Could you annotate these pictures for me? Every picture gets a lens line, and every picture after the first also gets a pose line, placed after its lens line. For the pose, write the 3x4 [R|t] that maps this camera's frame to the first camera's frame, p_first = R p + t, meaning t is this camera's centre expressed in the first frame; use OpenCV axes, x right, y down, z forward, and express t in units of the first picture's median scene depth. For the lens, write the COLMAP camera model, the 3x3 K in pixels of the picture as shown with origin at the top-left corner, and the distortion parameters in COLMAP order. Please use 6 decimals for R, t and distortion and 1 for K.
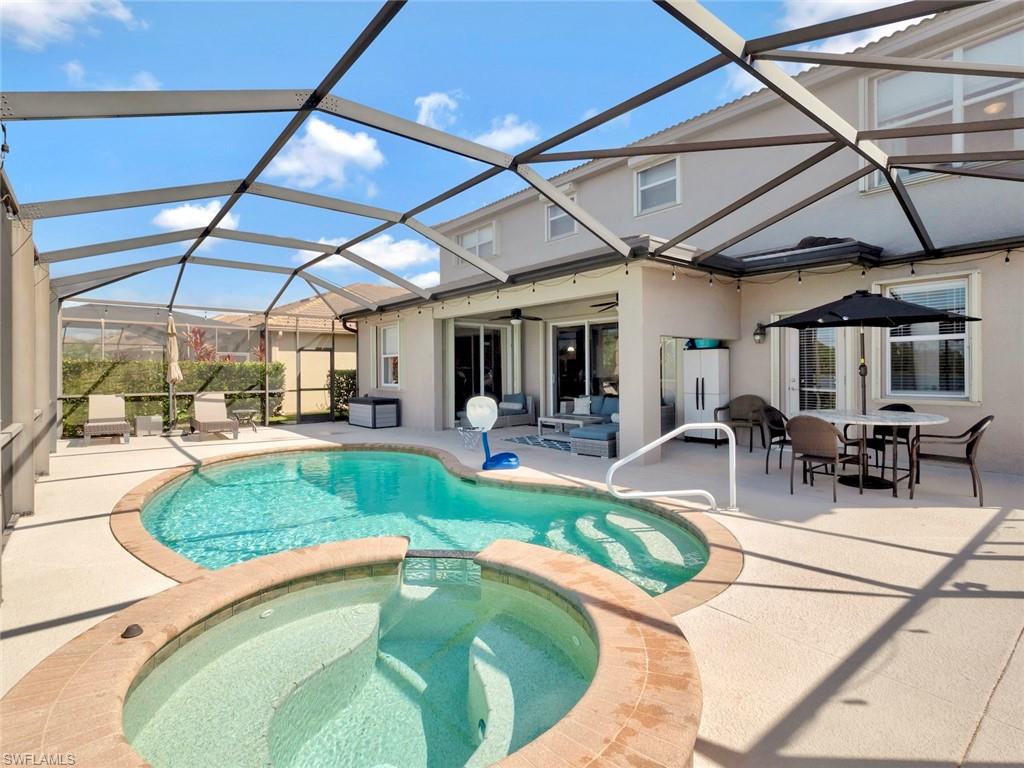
lens RADIAL K [[517.9, 0, 512.0], [0, 517.9, 384.0], [0, 0, 1]] dist [0.000651, 0.000378]
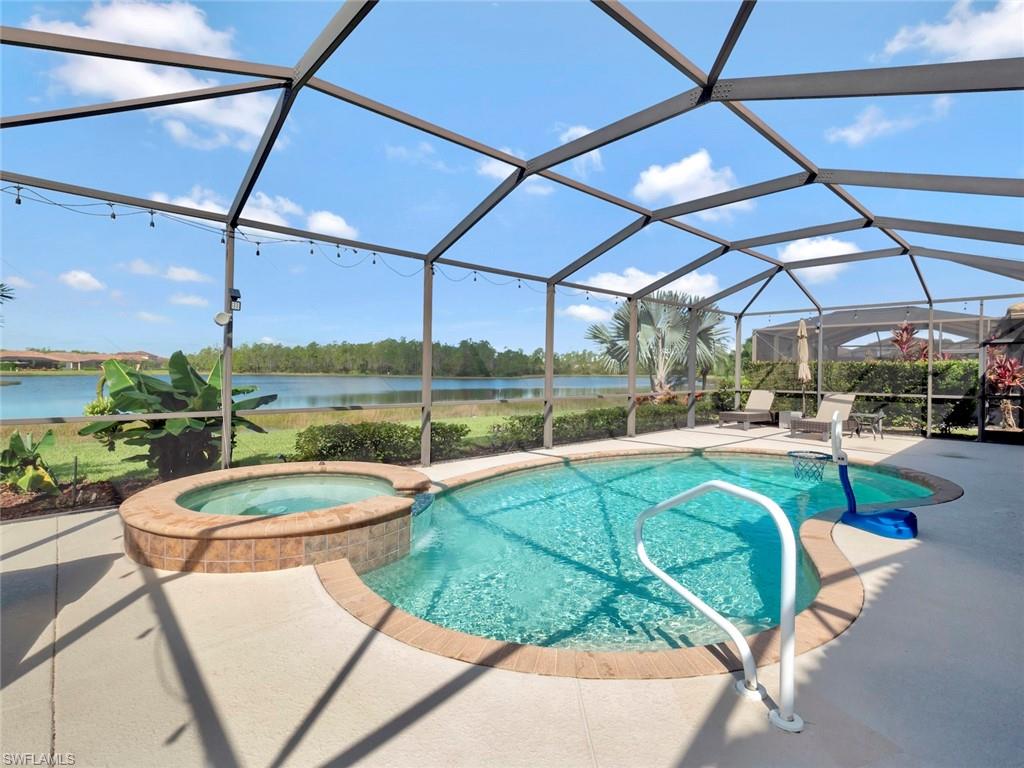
lens RADIAL K [[504.1, 0, 512.0], [0, 504.1, 384.0], [0, 0, 1]] dist [0.001262, 0.000142]
pose [[0.041702, 0.032541, -0.998600, 1.050607], [-0.031902, 0.999003, 0.031222, -0.032452], [0.998621, 0.030556, 0.042698, 1.003915]]
